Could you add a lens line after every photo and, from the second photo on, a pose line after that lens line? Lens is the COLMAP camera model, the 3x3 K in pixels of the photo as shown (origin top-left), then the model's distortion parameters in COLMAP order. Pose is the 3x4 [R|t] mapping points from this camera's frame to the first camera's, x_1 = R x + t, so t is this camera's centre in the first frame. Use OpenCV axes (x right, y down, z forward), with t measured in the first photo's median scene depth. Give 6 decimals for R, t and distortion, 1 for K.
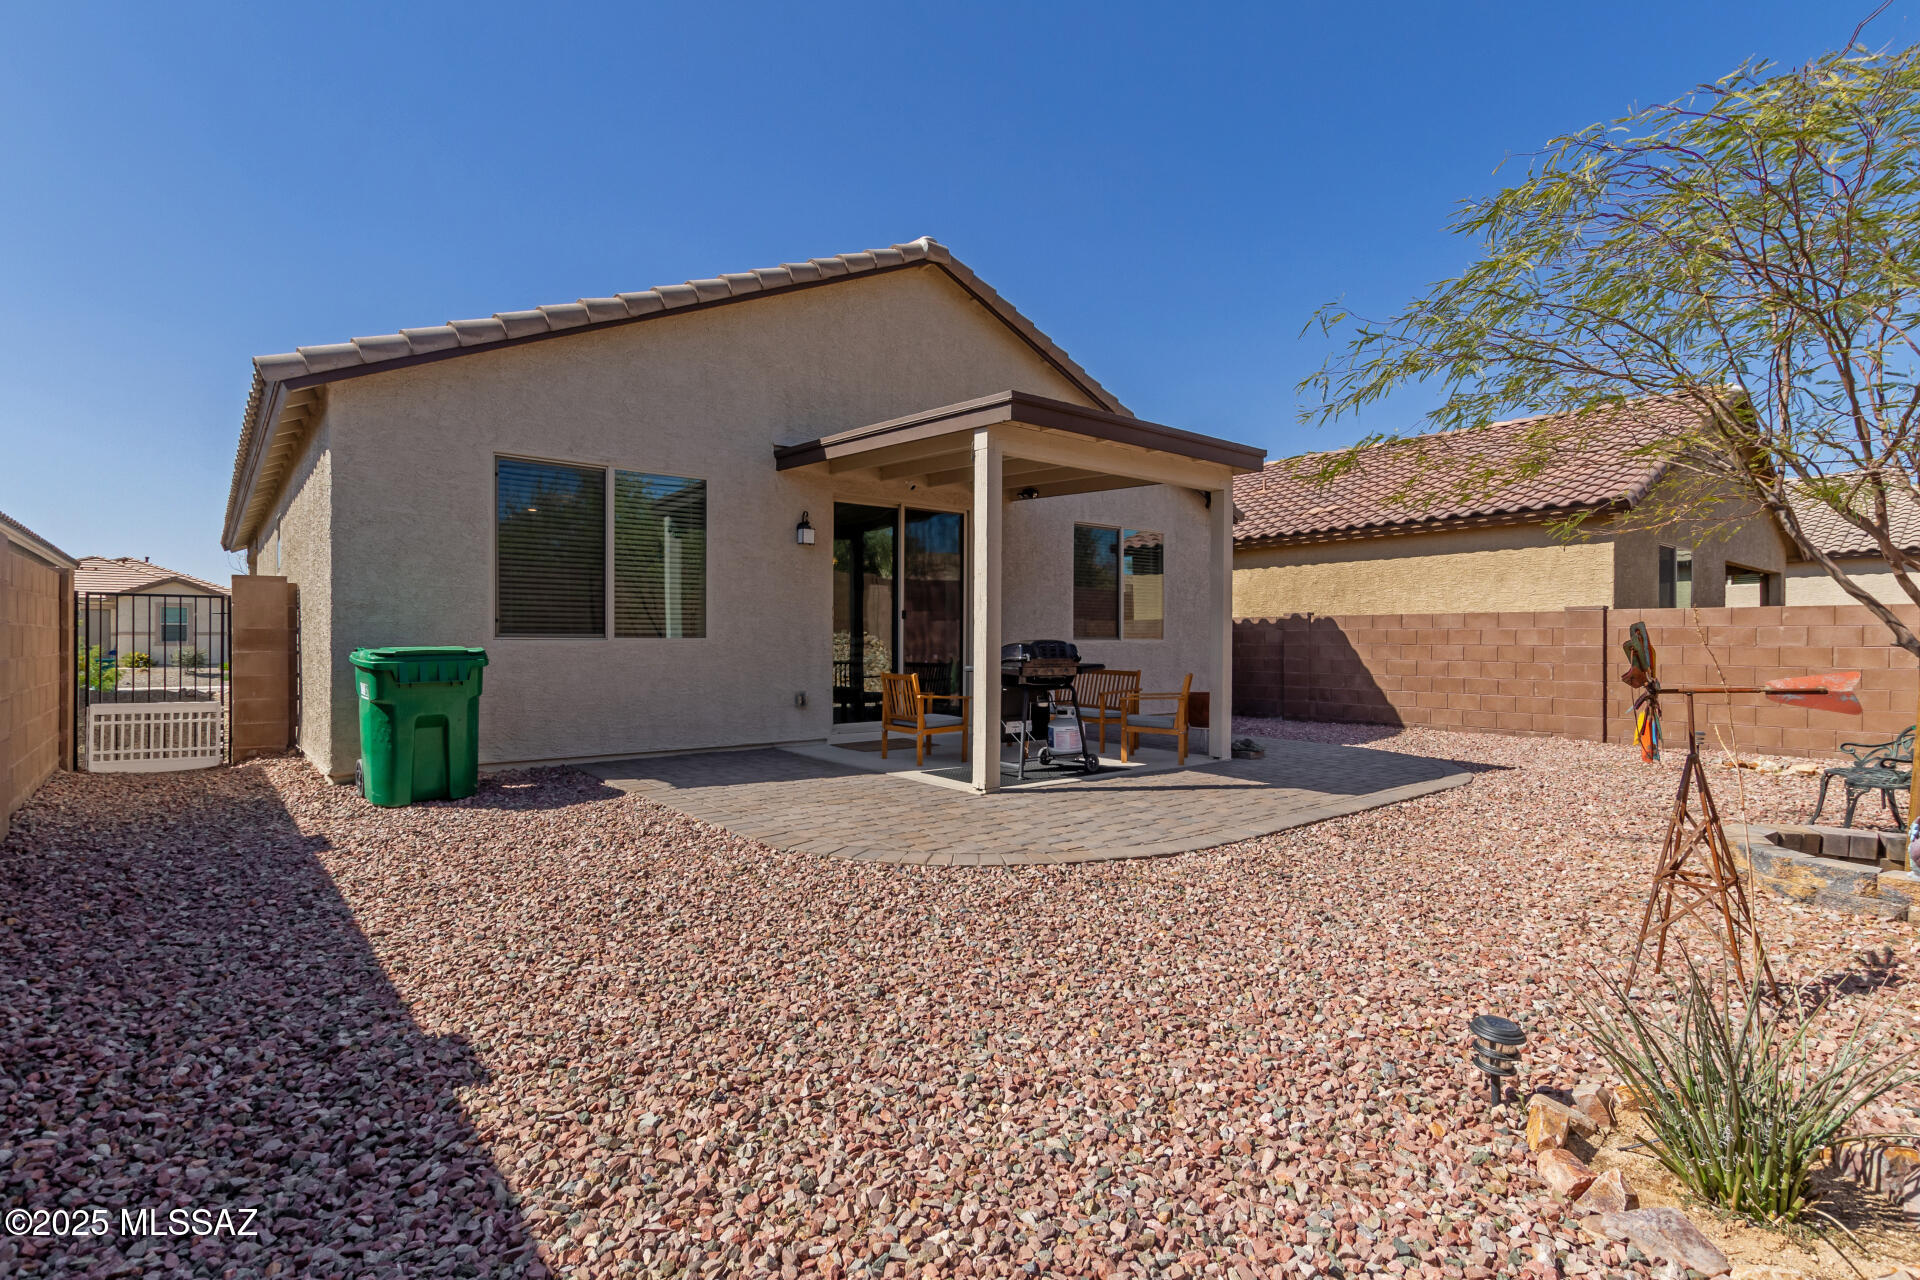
lens RADIAL K [[922.7, 0, 969.7], [0, 922.7, 643.3], [0, 0, 1]] dist [0.016425, 0.000138]
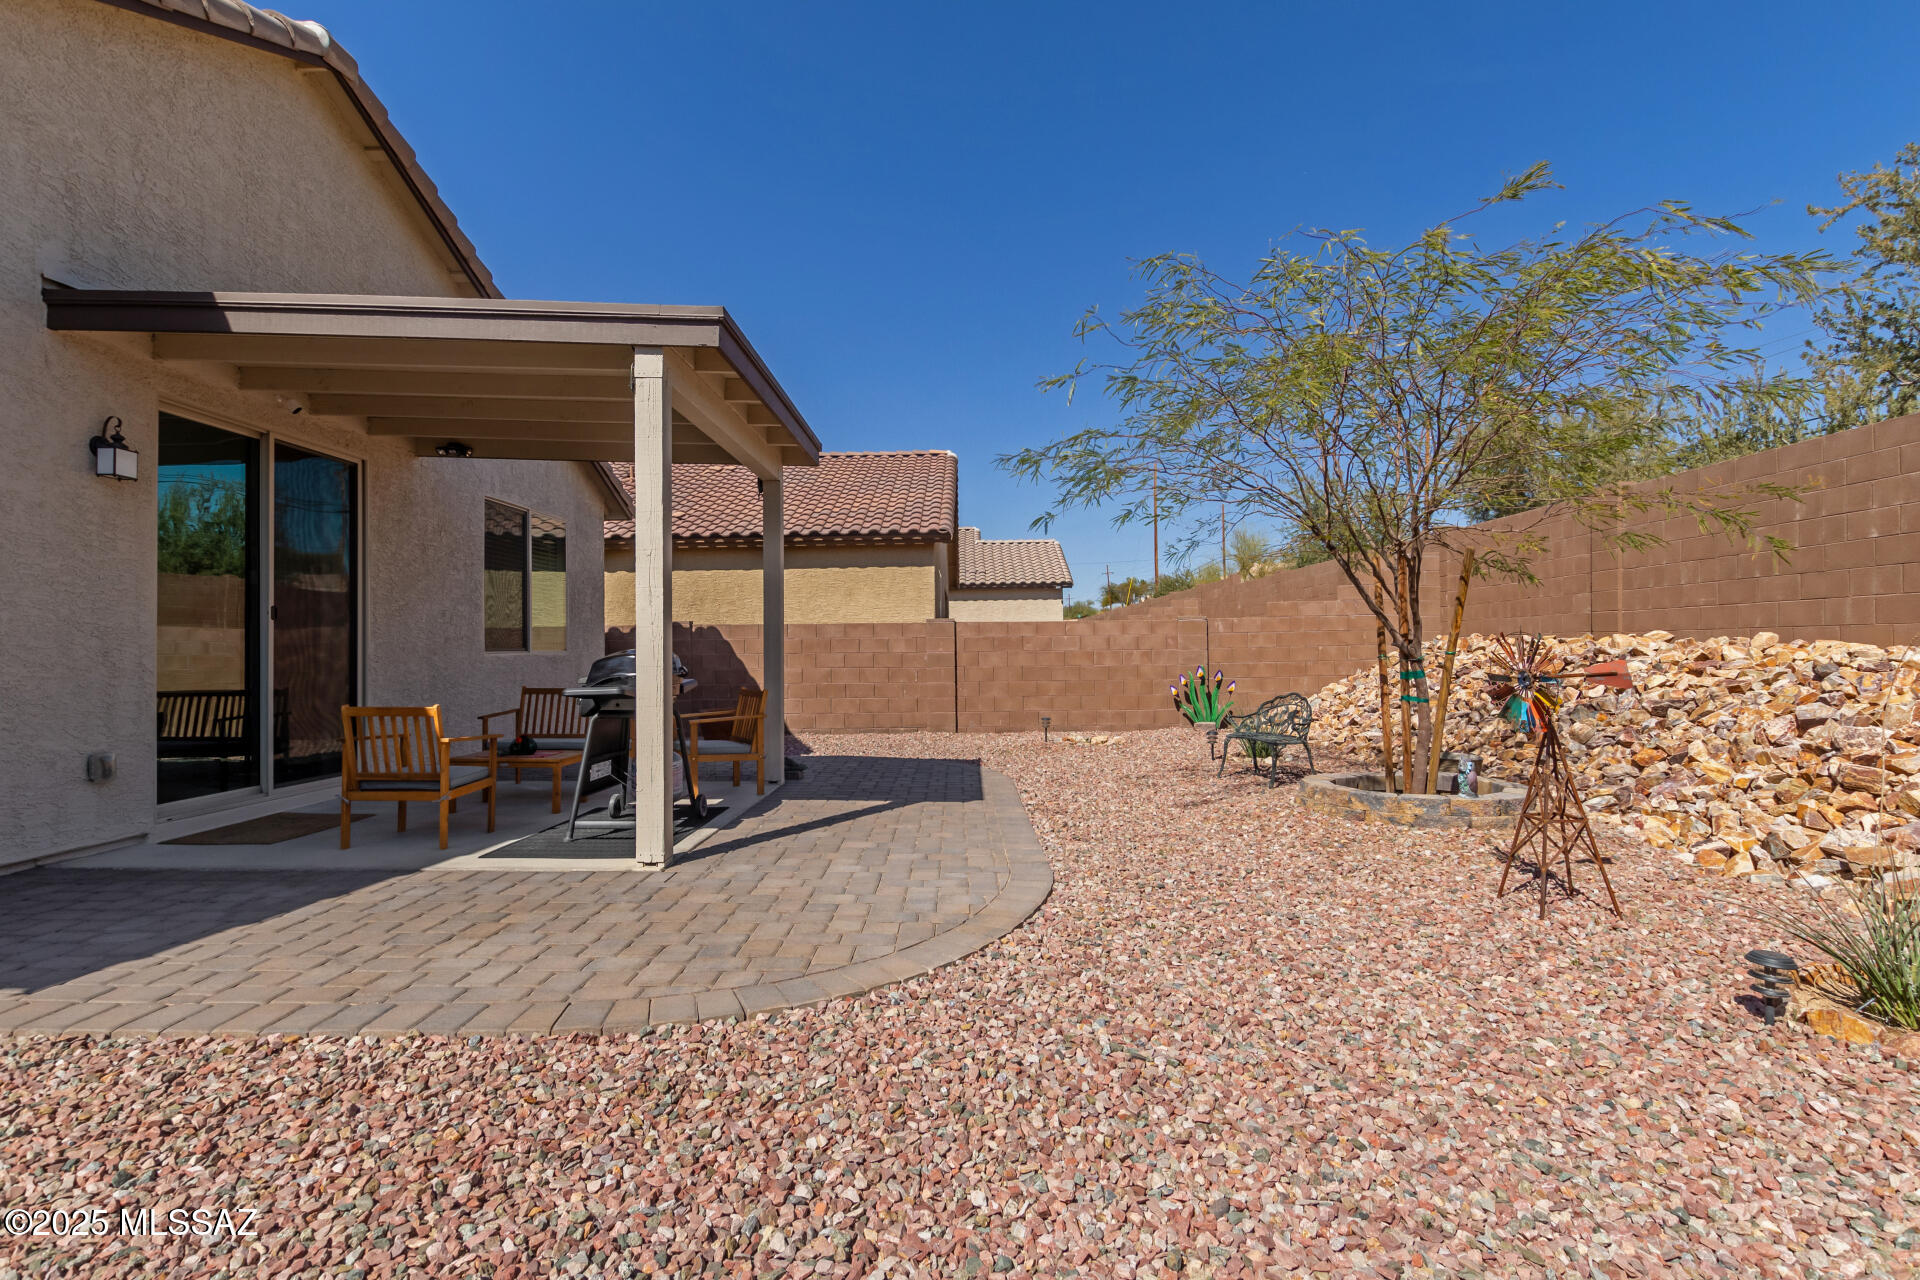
lens RADIAL K [[925.3, 0, 960.0], [0, 925.3, 640.0], [0, 0, 1]] dist [0.012524, -0.000221]
pose [[0.643920, -0.000515, 0.765093, -0.271024], [0.013221, 0.999858, -0.010454, -0.000165], [-0.764979, 0.016847, 0.643835, 0.264905]]
